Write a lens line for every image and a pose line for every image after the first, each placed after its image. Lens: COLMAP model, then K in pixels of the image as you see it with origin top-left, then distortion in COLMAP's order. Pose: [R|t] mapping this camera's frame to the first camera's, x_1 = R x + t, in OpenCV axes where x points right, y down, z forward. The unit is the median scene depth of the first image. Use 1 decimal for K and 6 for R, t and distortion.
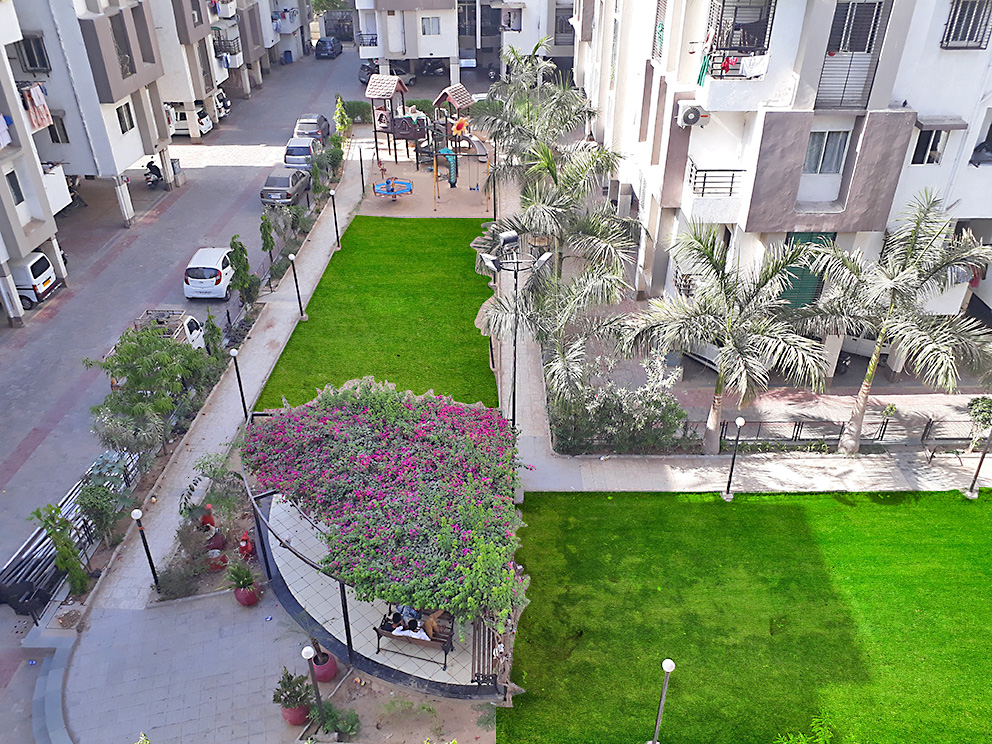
lens RADIAL K [[801.9, 0, 496.0], [0, 801.9, 372.0], [0, 0, 1]] dist [-0.040652, 0.042358]
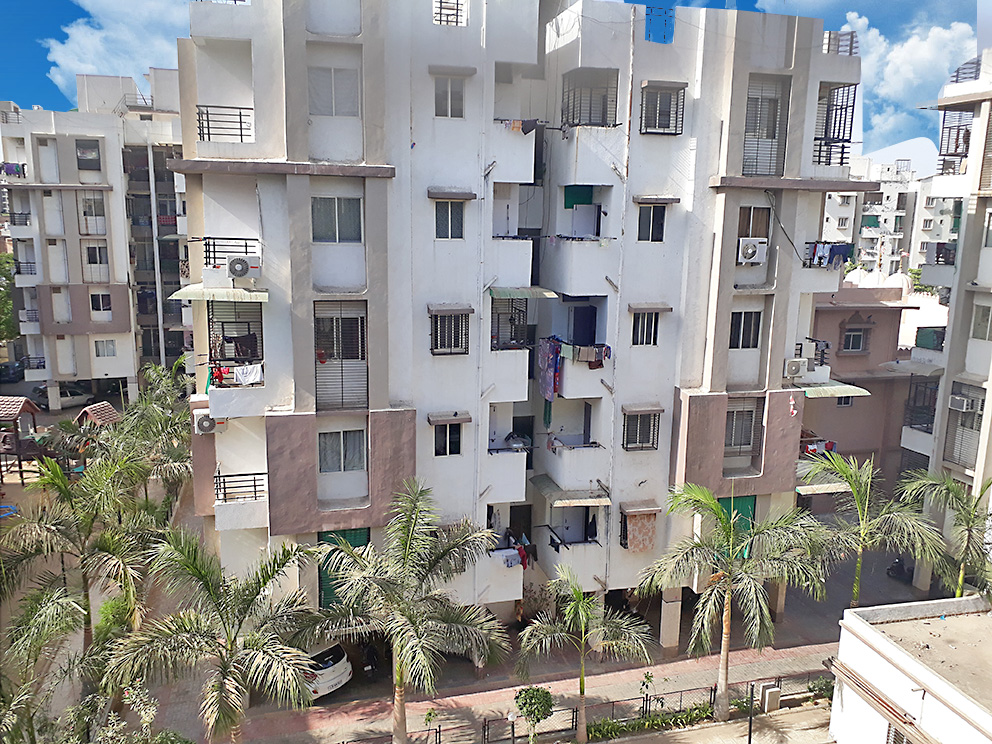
lens RADIAL K [[786.5, 0, 495.3], [0, 786.5, 356.6], [0, 0, 1]] dist [0.001205, -0.002180]
pose [[0.966057, -0.023599, 0.257250, 0.343661], [0.121185, 0.920847, -0.370614, 0.011457], [-0.228142, 0.389209, 0.892450, 0.003115]]
